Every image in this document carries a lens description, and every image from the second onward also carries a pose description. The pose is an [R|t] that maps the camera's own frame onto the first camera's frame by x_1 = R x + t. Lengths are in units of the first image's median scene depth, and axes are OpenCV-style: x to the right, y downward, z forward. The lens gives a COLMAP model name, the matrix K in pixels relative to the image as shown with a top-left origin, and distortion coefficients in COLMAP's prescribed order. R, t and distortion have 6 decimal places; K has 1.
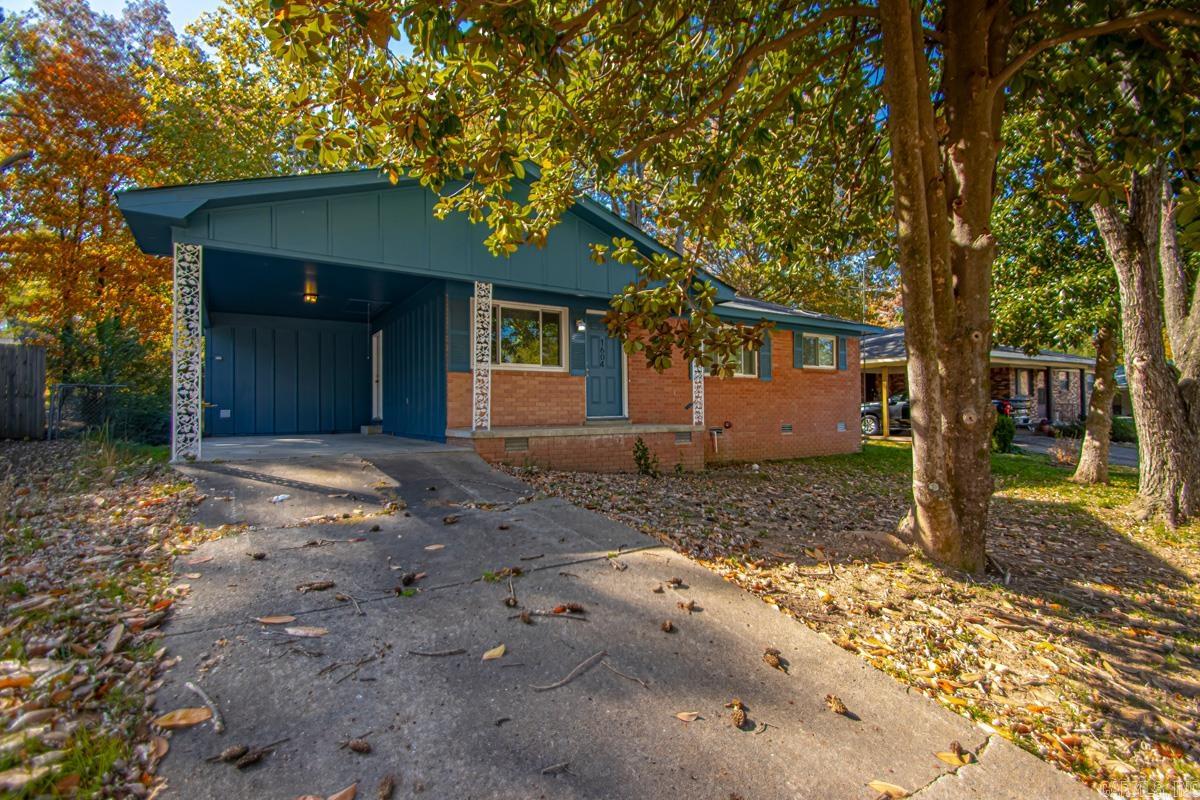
lens RADIAL K [[554.5, 0, 612.4], [0, 554.5, 398.1], [0, 0, 1]] dist [0.023442, -0.011139]
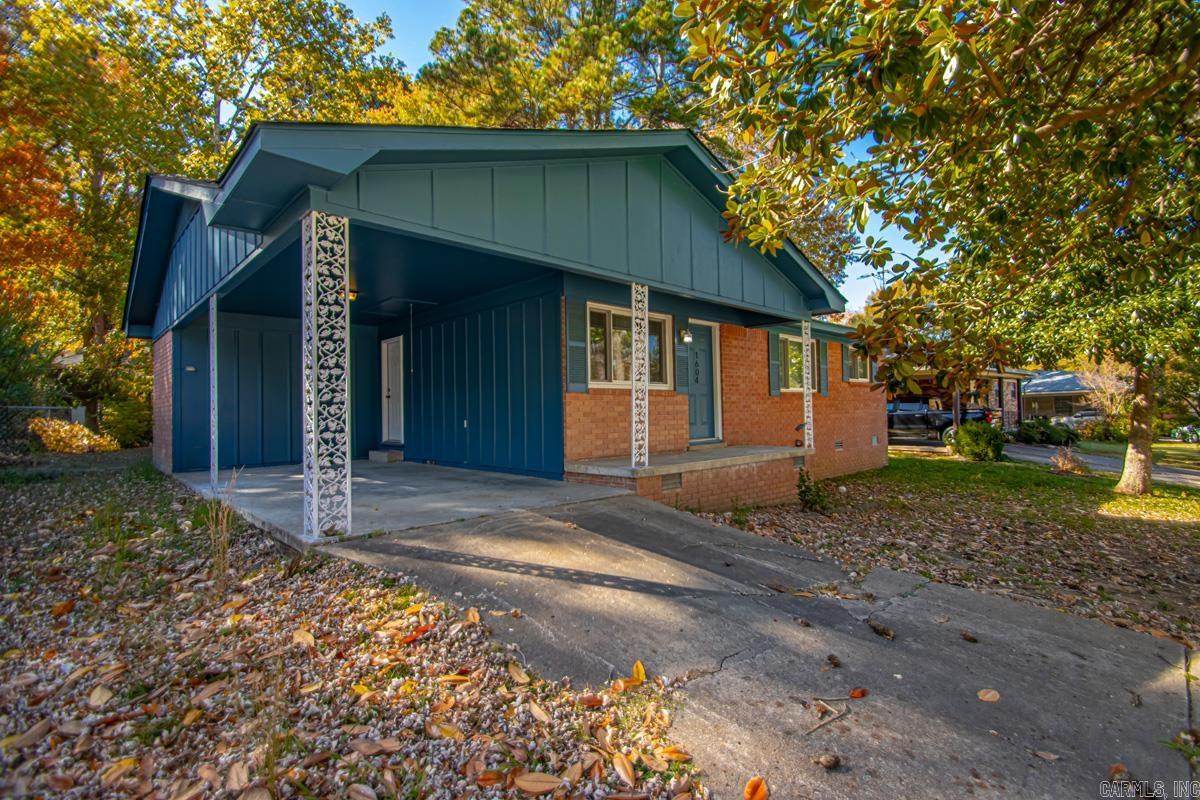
lens RADIAL K [[554.5, 0, 622.8], [0, 554.5, 398.3], [0, 0, 1]] dist [0.023442, -0.011139]
pose [[0.981766, -0.003222, 0.190065, -0.369010], [0.004466, 0.999971, -0.006117, -0.033188], [-0.190040, 0.006854, 0.981753, 0.188287]]
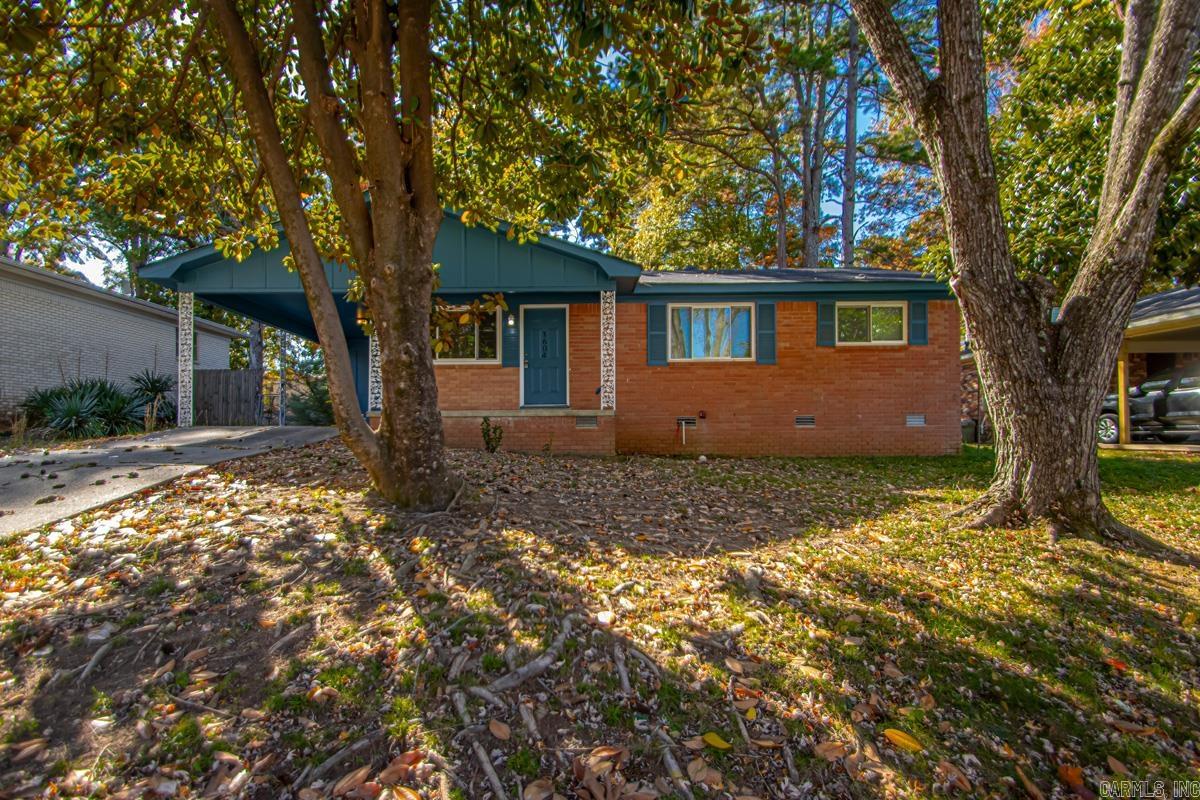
lens RADIAL K [[554.5, 0, 538.9], [0, 554.5, 428.1], [0, 0, 1]] dist [0.023442, -0.011139]
pose [[0.841771, -0.000669, -0.539834, 0.662119], [0.014088, 0.999686, 0.020728, 0.067091], [0.539651, -0.025053, 0.841516, 0.125190]]
